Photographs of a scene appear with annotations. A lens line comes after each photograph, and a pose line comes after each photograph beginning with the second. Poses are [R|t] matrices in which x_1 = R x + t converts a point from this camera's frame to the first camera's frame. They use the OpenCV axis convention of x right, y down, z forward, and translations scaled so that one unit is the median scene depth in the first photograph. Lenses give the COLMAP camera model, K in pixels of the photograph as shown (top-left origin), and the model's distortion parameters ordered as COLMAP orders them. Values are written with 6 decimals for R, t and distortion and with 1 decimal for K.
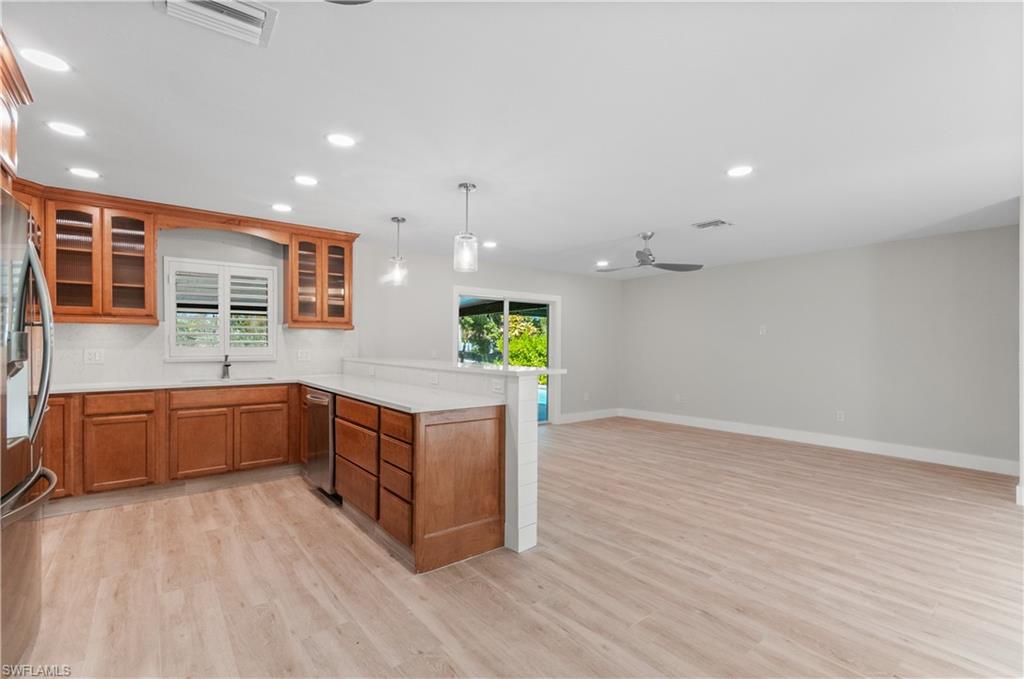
lens RADIAL K [[459.7, 0, 518.8], [0, 459.7, 345.4], [0, 0, 1]] dist [0.004562, -0.000347]
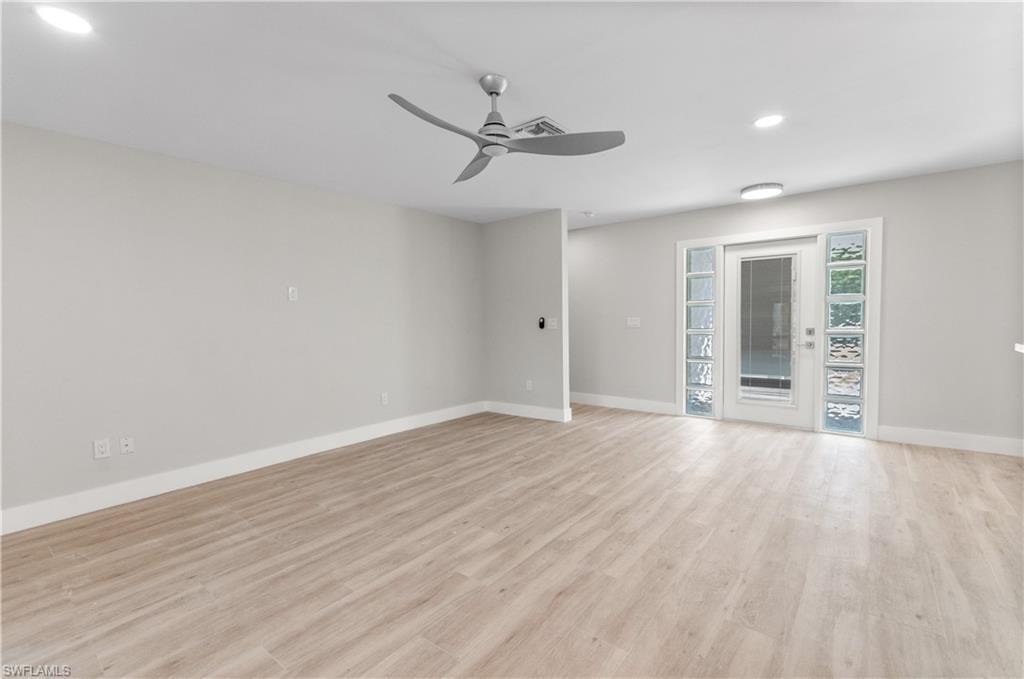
lens RADIAL K [[454.6, 0, 517.5], [0, 454.6, 332.5], [0, 0, 1]] dist [0.002193, 0.000316]
pose [[-0.219565, -0.033283, 0.975030, -0.274181], [0.017599, 0.999120, 0.038068, 0.002520], [-0.975439, 0.025518, -0.218786, 1.409075]]
